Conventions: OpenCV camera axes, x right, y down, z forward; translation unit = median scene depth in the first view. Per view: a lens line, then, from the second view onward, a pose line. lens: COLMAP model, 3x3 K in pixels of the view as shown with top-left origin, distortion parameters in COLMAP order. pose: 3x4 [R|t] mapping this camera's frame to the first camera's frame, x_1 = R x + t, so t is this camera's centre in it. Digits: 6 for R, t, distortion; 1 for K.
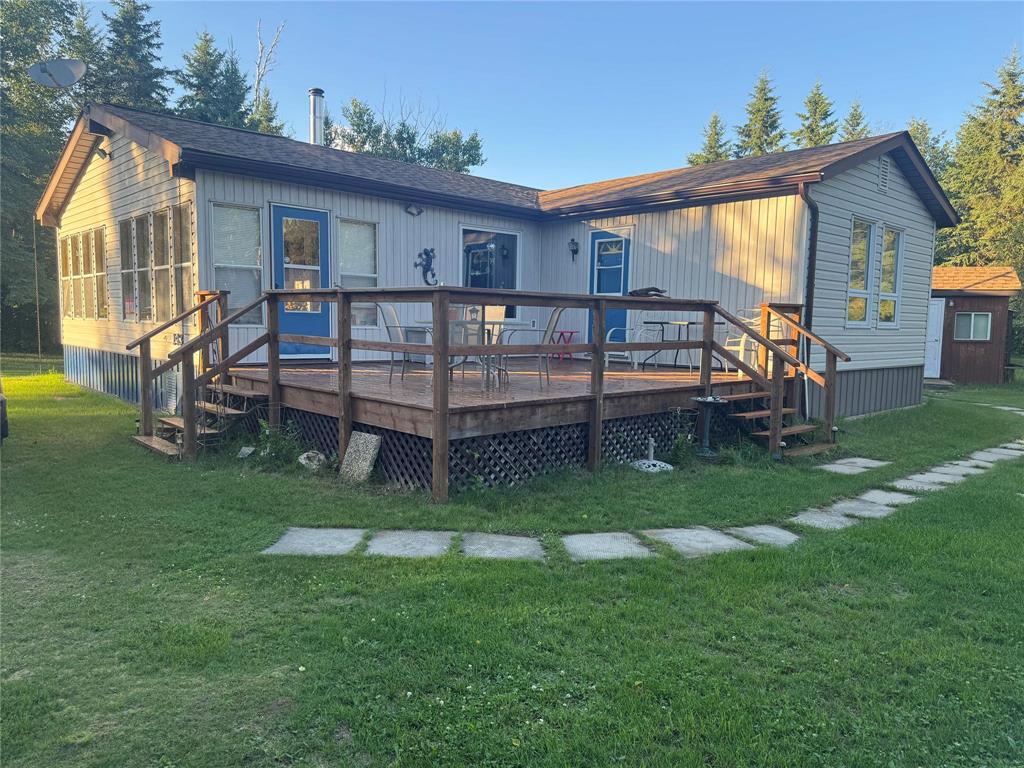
lens RADIAL K [[728.3, 0, 511.1], [0, 728.3, 387.9], [0, 0, 1]] dist [0.051320, -0.043628]
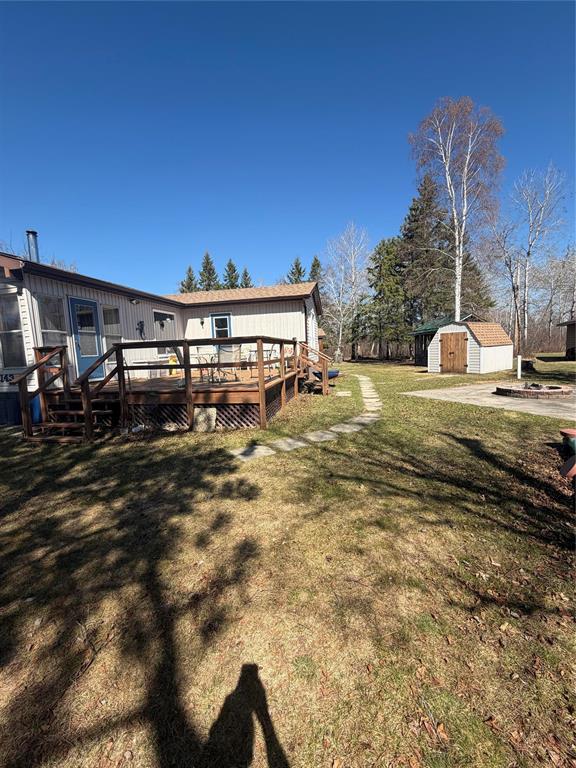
lens RADIAL K [[306.4, 0, 287.4], [0, 306.4, 381.8], [0, 0, 1]] dist [-0.000180, 0.000003]
pose [[0.820491, -0.107904, 0.561384, -0.275967], [0.105650, 0.993730, 0.036592, -0.012062], [-0.561812, 0.029286, 0.826746, 0.075548]]
